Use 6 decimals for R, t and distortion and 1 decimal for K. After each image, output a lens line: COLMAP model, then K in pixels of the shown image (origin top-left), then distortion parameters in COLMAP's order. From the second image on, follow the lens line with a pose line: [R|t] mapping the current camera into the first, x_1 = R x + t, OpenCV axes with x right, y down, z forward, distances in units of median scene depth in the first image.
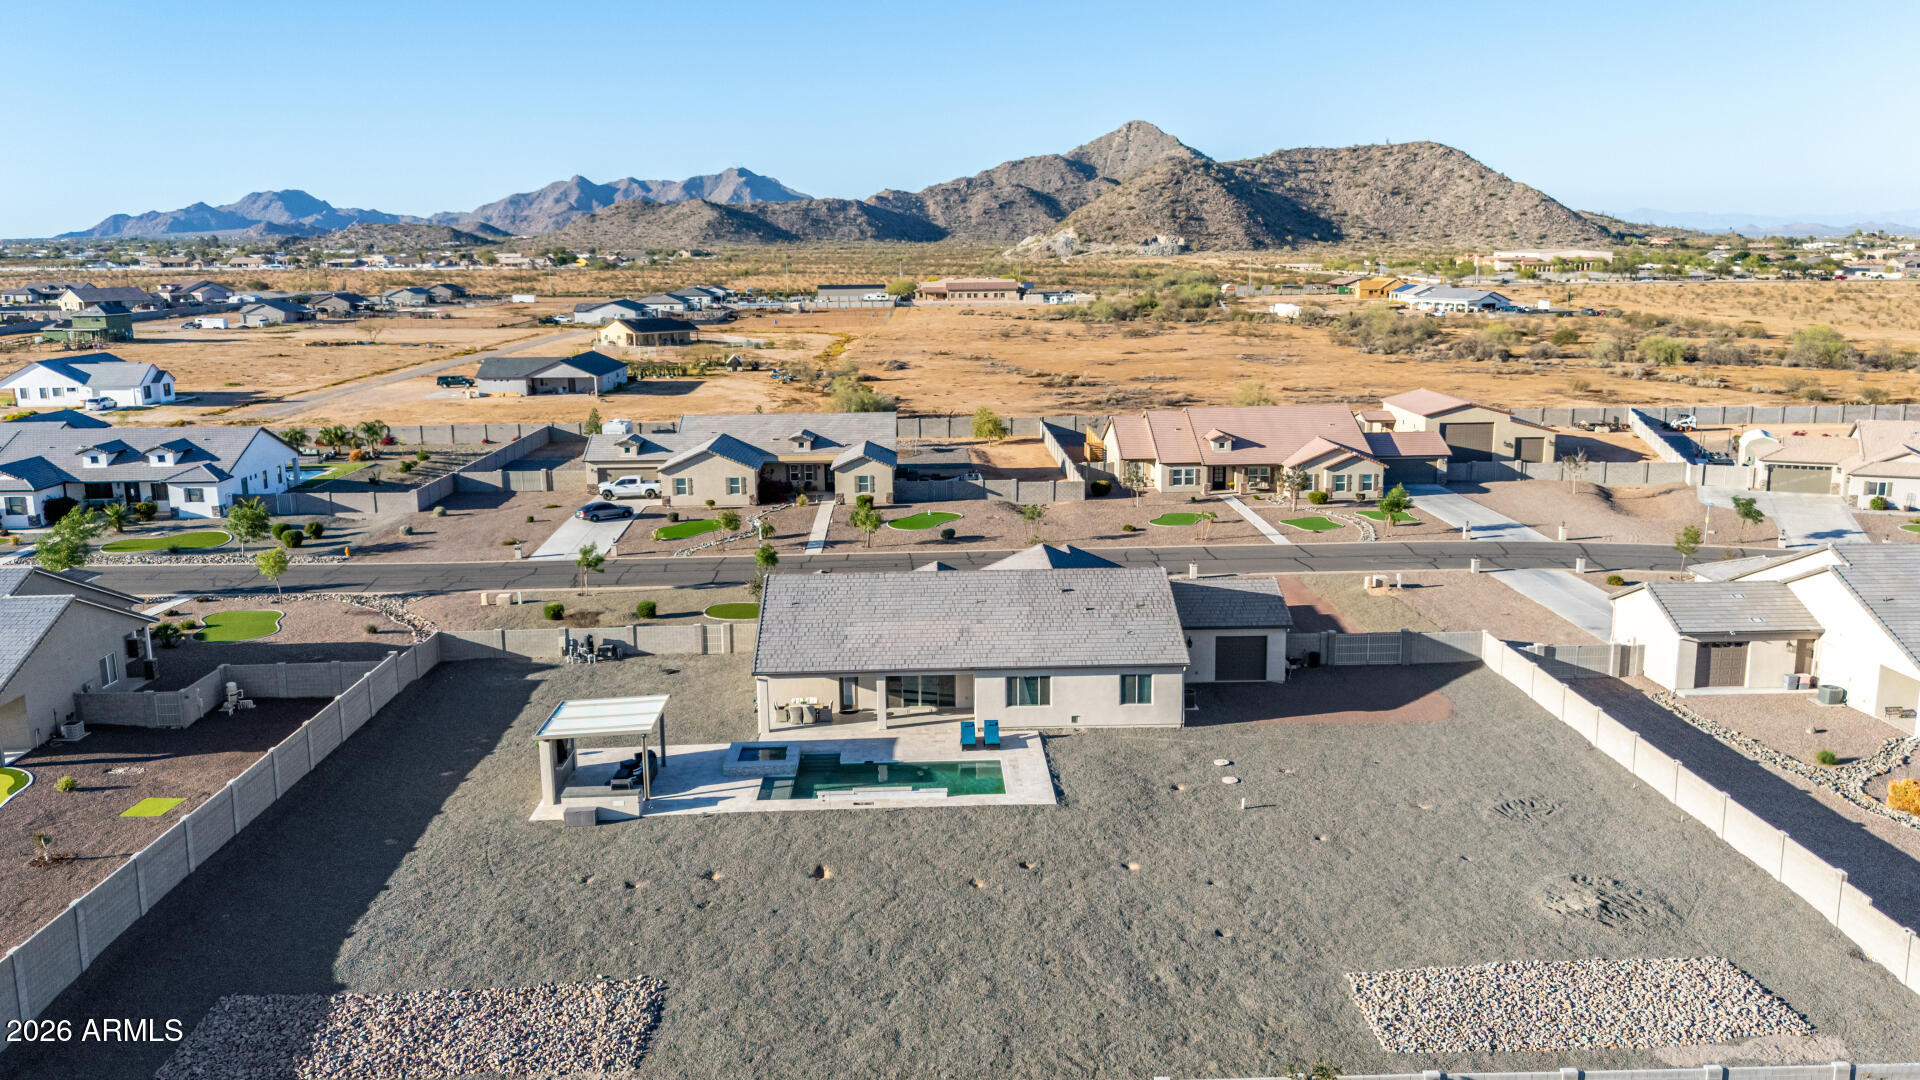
lens RADIAL K [[1491.6, 0, 966.4], [0, 1491.6, 546.6], [0, 0, 1]] dist [0.081939, -0.085825]
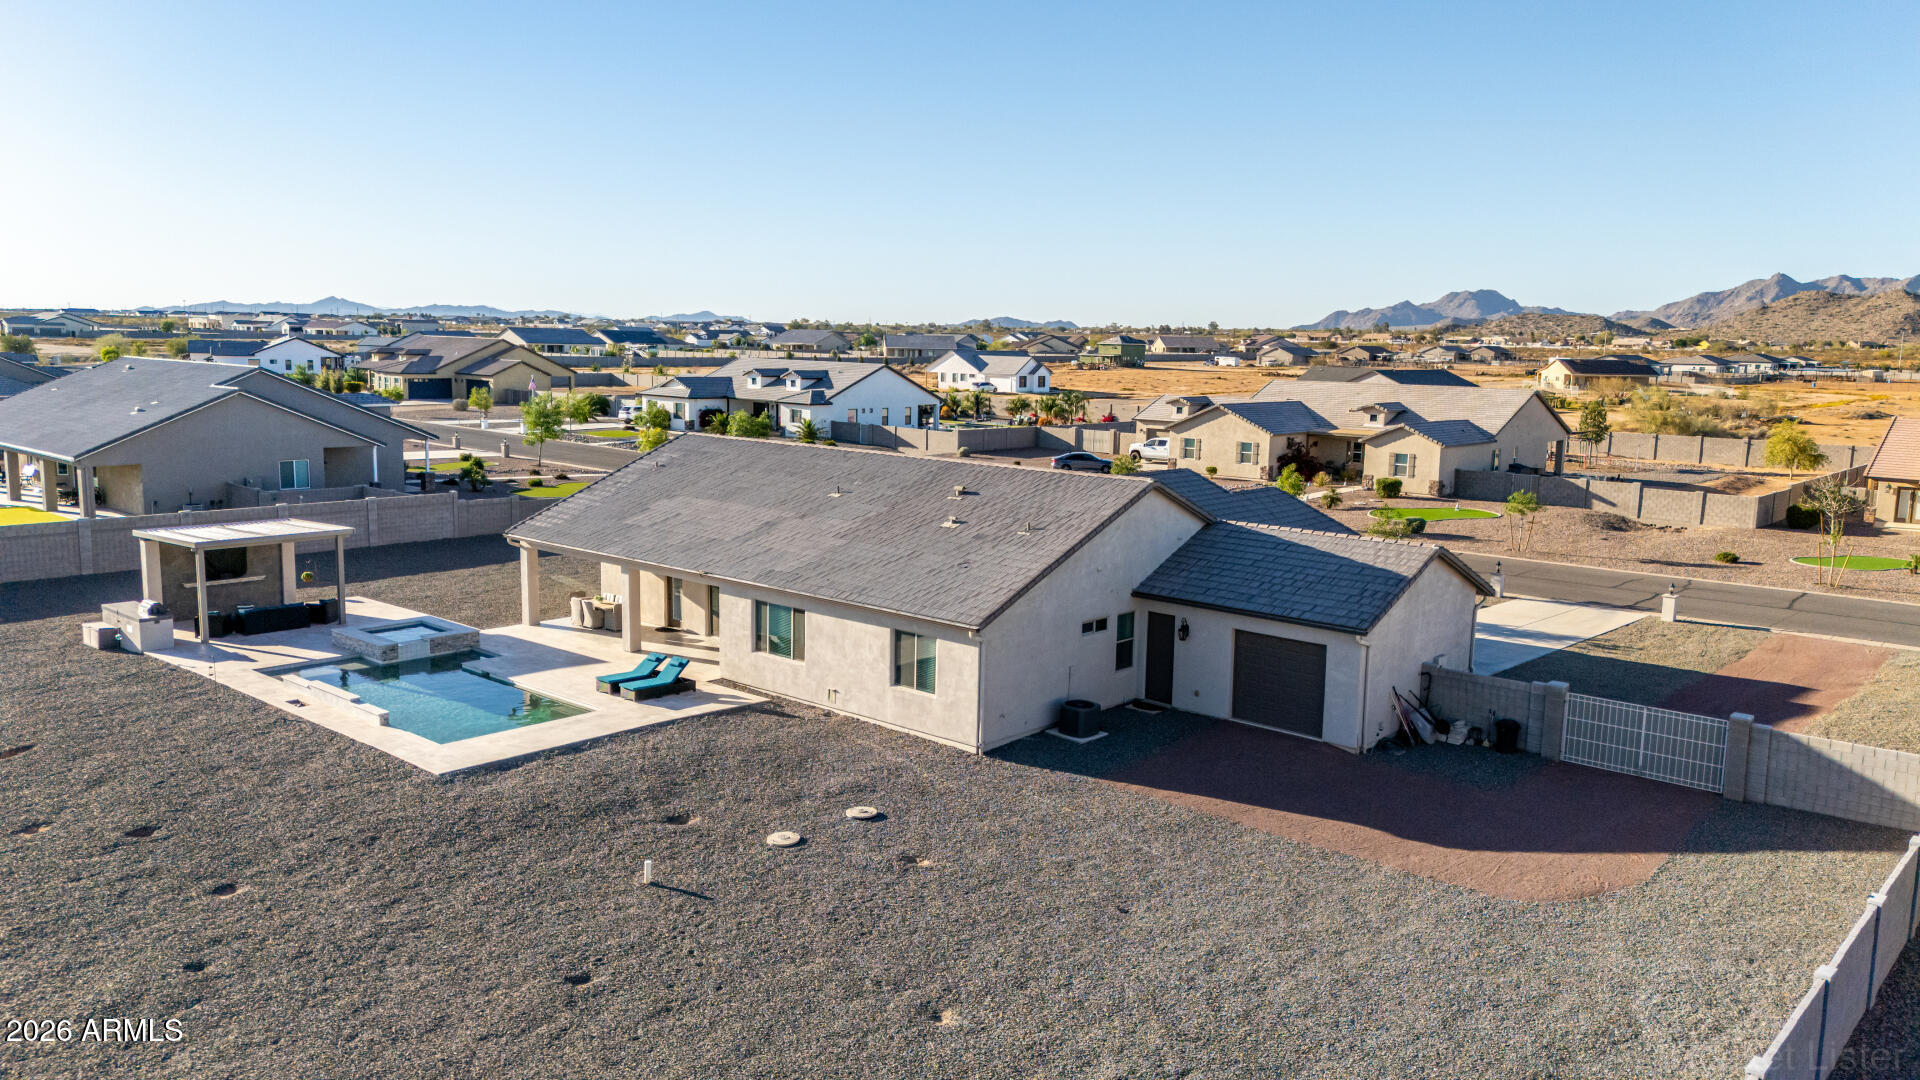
lens RADIAL K [[1407.6, 0, 965.2], [0, 1407.6, 537.1], [0, 0, 1]] dist [0.110876, -0.144568]
pose [[0.725180, 0.125151, -0.677090, 0.235853], [-0.166836, 0.985978, 0.003560, 0.024163], [0.668042, 0.110382, 0.735891, 0.327738]]
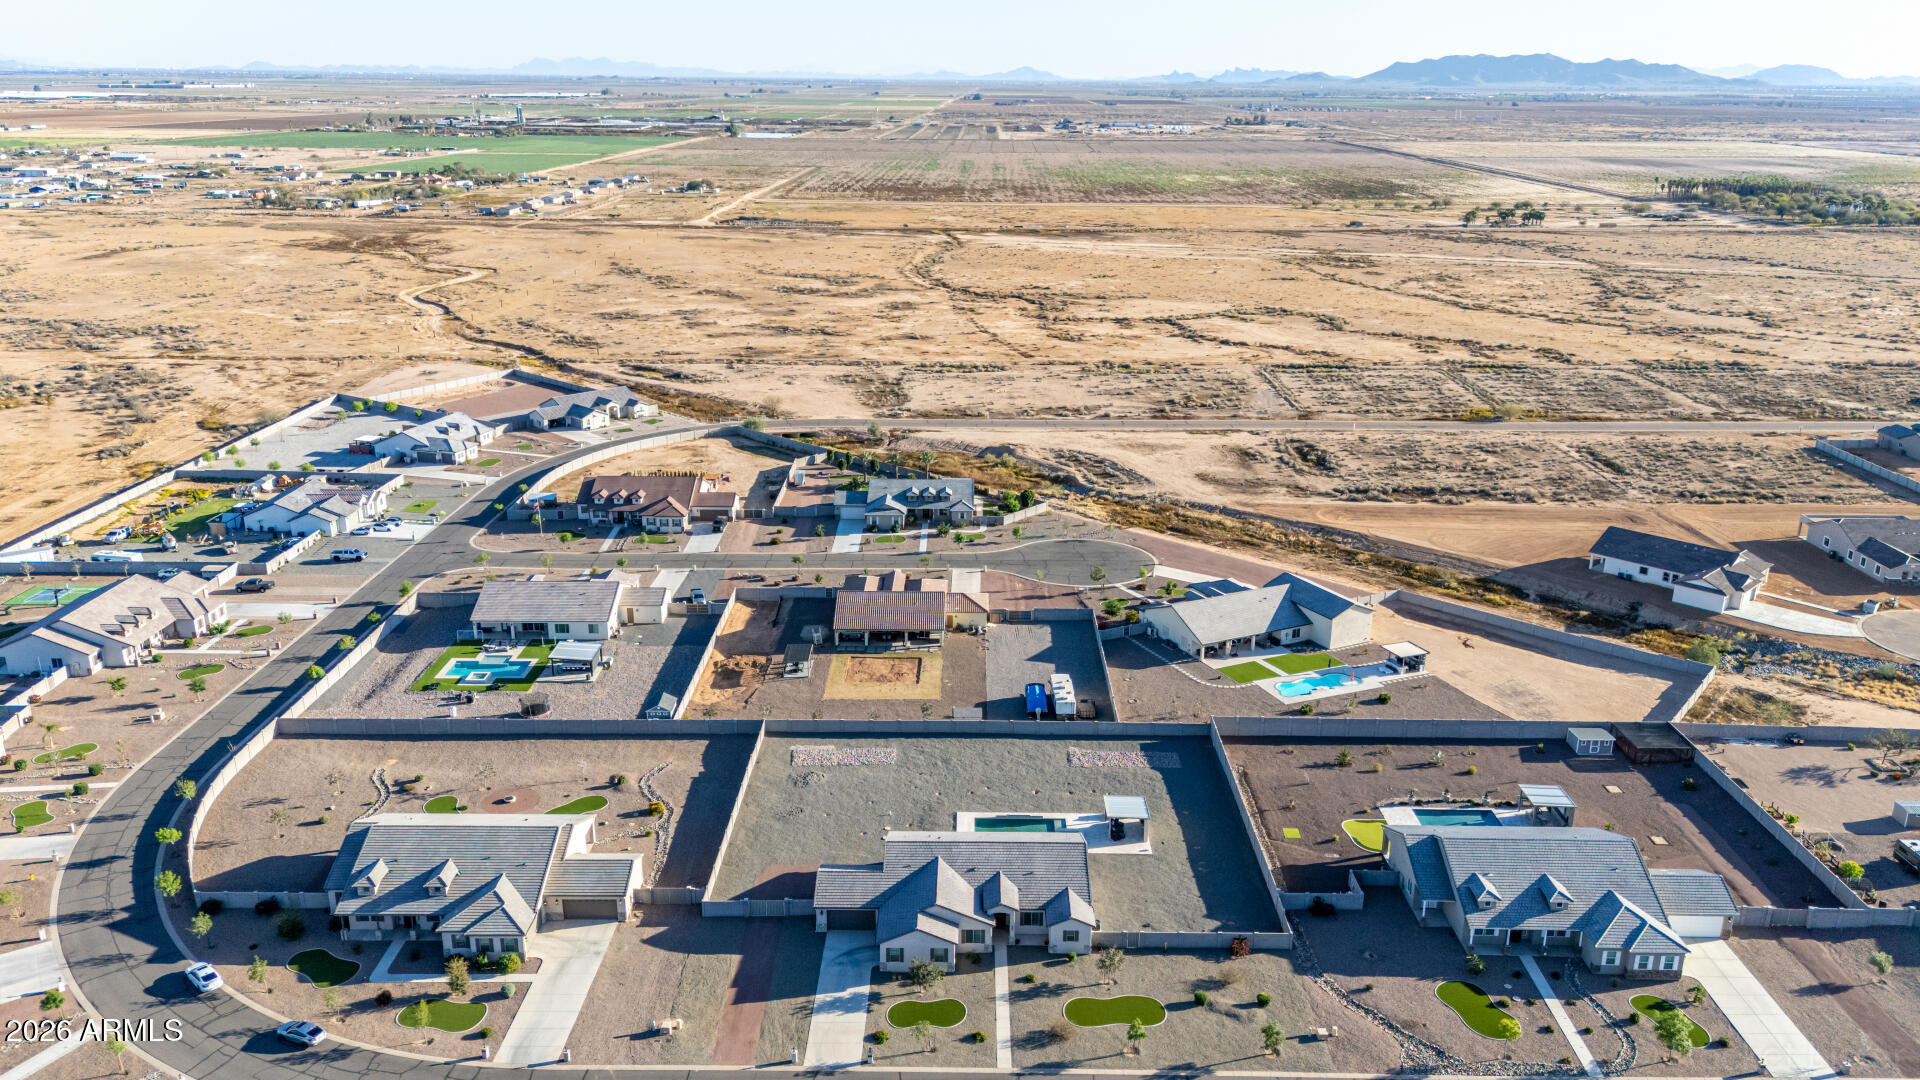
lens RADIAL K [[1417.8, 0, 964.9], [0, 1417.8, 541.9], [0, 0, 1]] dist [0.071221, -0.066460]
pose [[-0.999269, -0.008541, 0.037254, -0.021929], [0.011002, 0.869171, 0.494389, -0.699726], [-0.036602, 0.494437, -0.868442, 1.352668]]
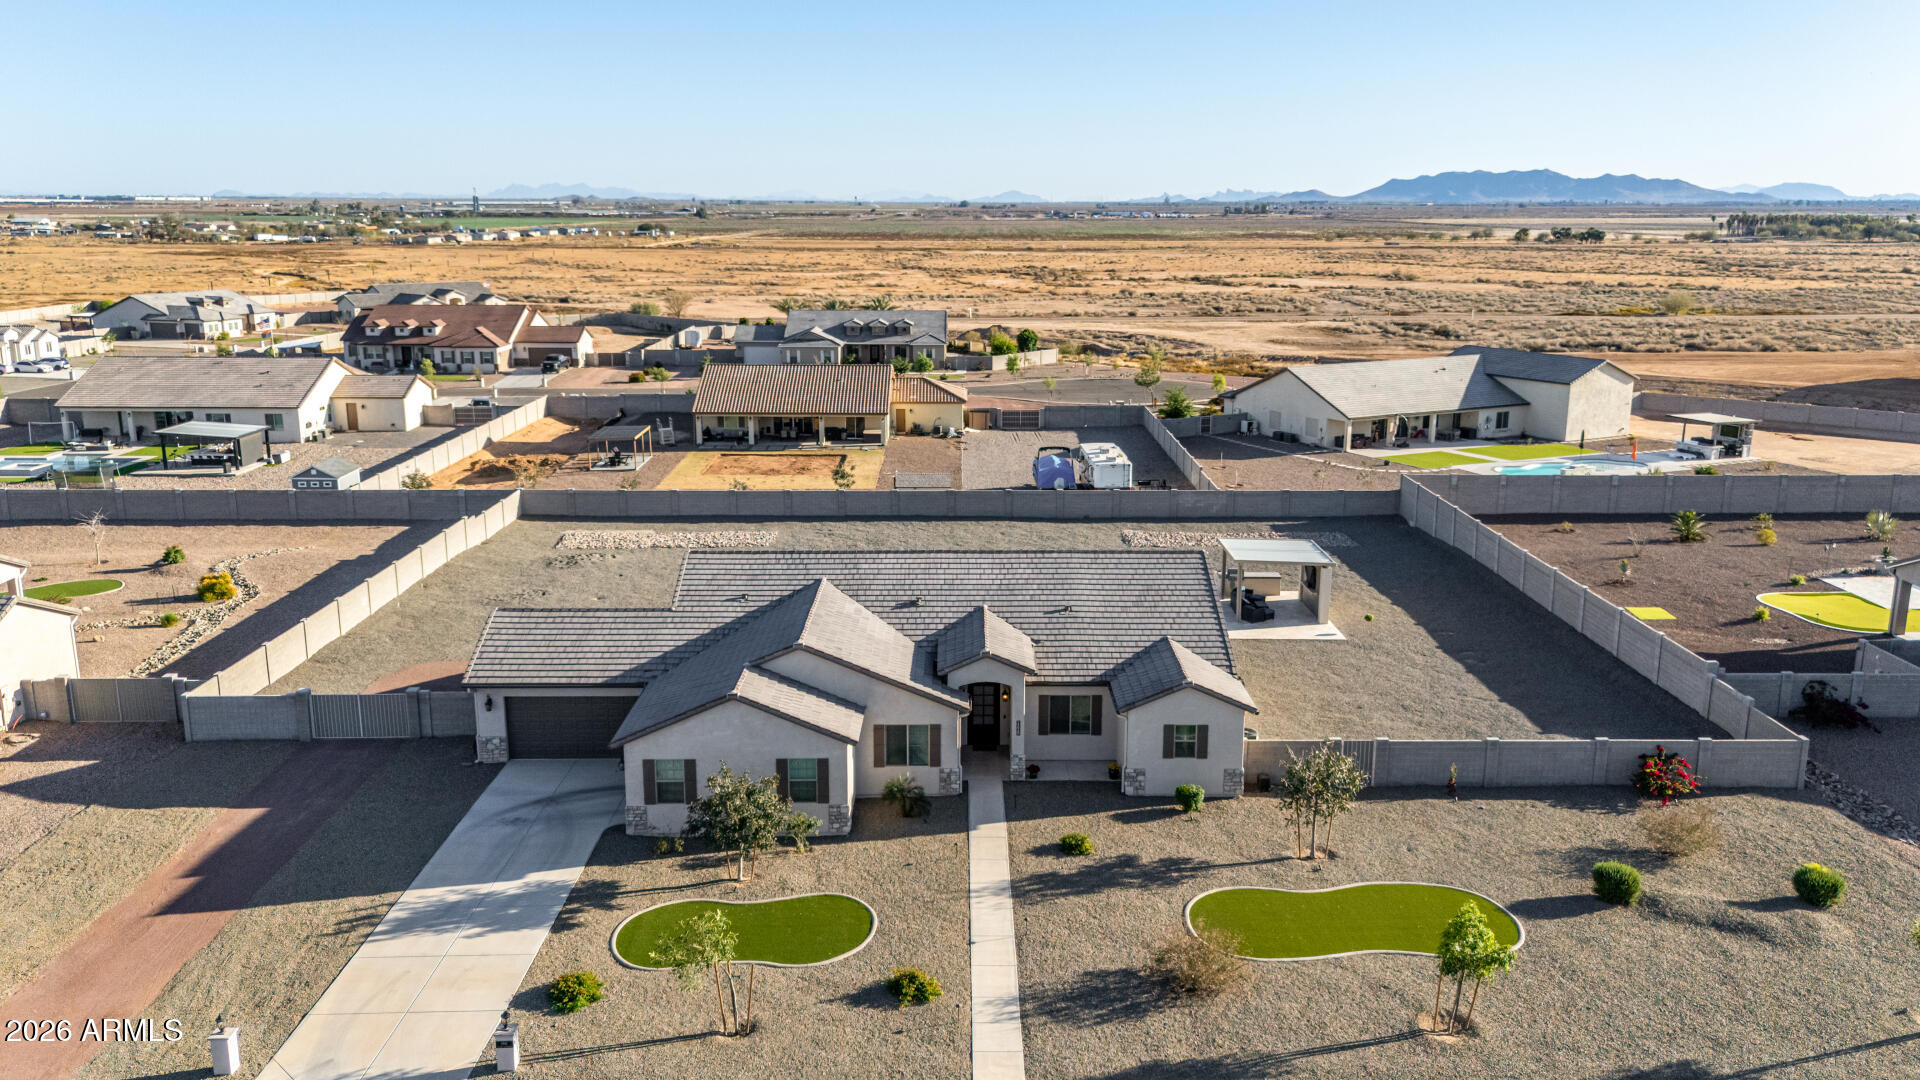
lens RADIAL K [[1486.3, 0, 966.7], [0, 1486.3, 529.8], [0, 0, 1]] dist [0.091771, -0.135643]
pose [[-0.999575, 0.002521, 0.029038, -0.018206], [0.014053, 0.914481, 0.404384, -0.168031], [-0.025535, 0.404620, -0.914128, 0.939186]]
